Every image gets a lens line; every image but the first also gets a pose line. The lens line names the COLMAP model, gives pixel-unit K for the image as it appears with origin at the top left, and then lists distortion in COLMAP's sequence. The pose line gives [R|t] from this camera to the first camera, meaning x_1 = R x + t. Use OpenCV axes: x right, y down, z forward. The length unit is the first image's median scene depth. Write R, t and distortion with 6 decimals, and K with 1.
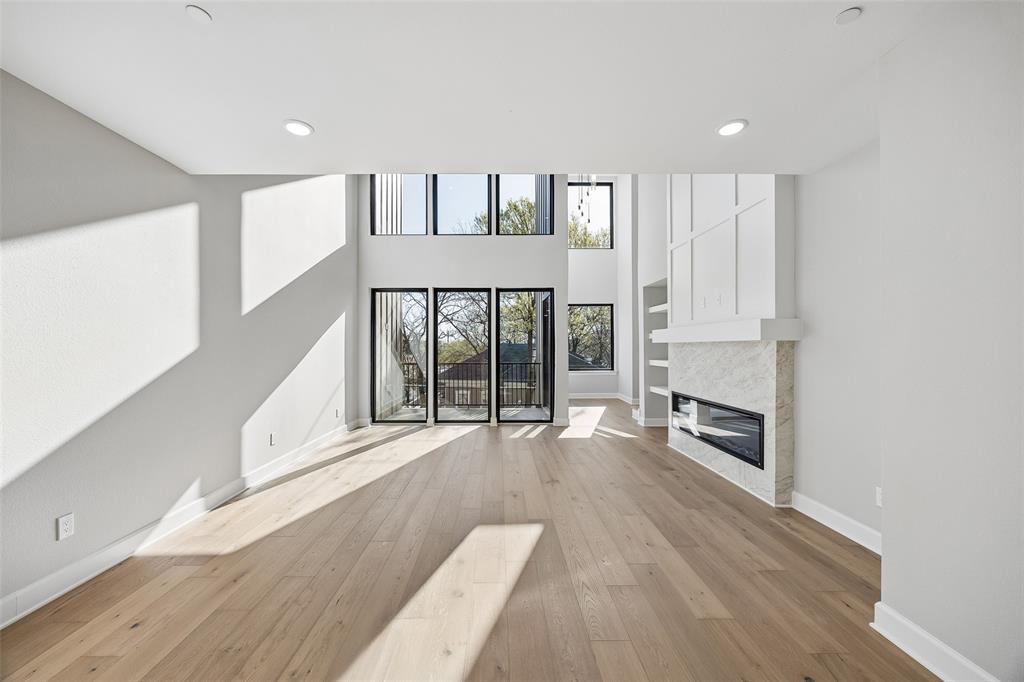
lens RADIAL K [[393.3, 0, 504.1], [0, 393.3, 345.0], [0, 0, 1]] dist [-0.003265, 0.000568]
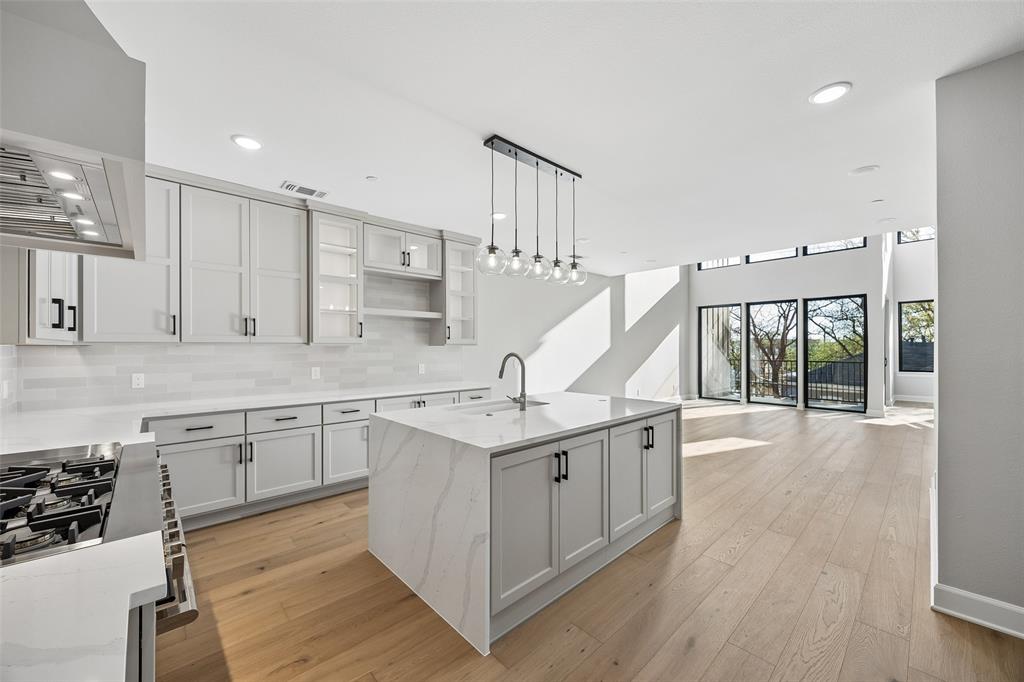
lens RADIAL K [[393.3, 0, 506.8], [0, 393.3, 346.1], [0, 0, 1]] dist [-0.003265, 0.000568]
pose [[0.662950, 0.000251, -0.748664, 0.484869], [0.003225, 0.999990, 0.003191, -0.003817], [0.748657, -0.004530, 0.662942, -0.862107]]
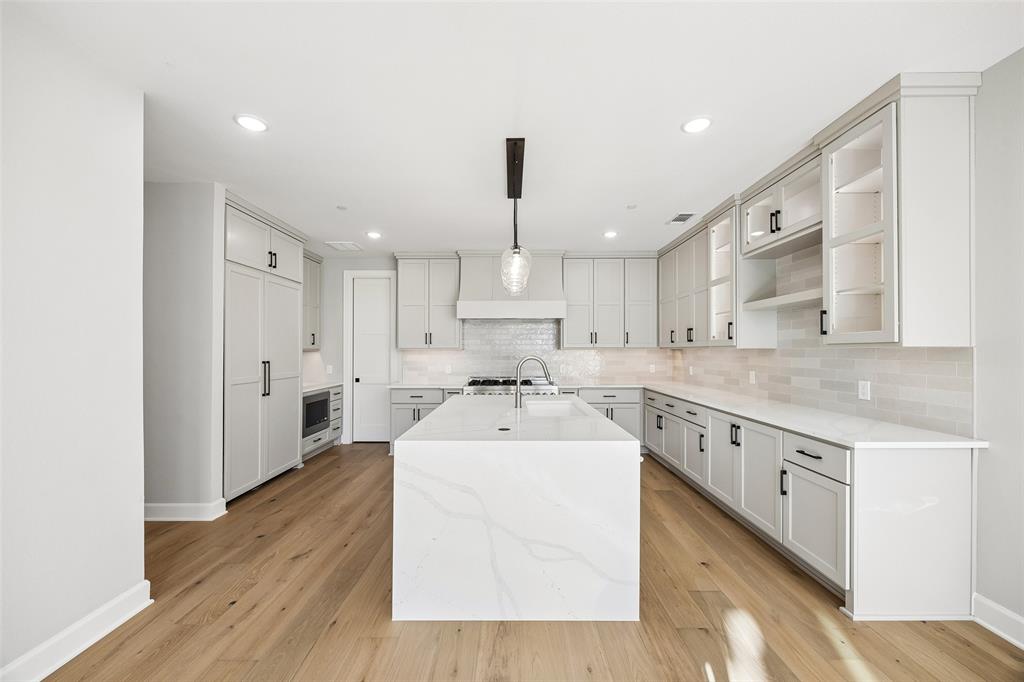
lens RADIAL K [[393.3, 0, 511.5], [0, 393.3, 348.3], [0, 0, 1]] dist [-0.003265, 0.000568]
pose [[-0.999820, 0.001770, 0.018874, -0.052587], [0.001537, 0.999923, -0.012348, 0.007687], [-0.018894, -0.012317, -0.999746, 0.480514]]
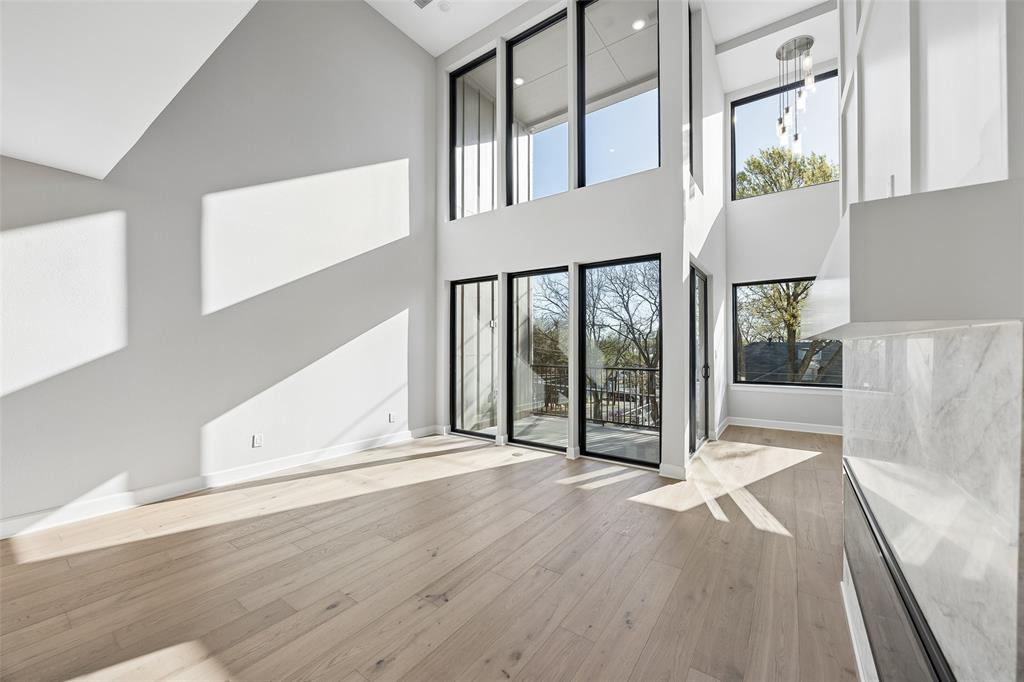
lens RADIAL K [[393.3, 0, 511.6], [0, 393.3, 339.9], [0, 0, 1]] dist [-0.003265, 0.000568]
pose [[0.801308, -0.004541, -0.598234, 0.526926], [-0.001604, 0.999951, -0.009740, -0.001544], [0.598249, 0.008764, 0.801262, 0.622577]]
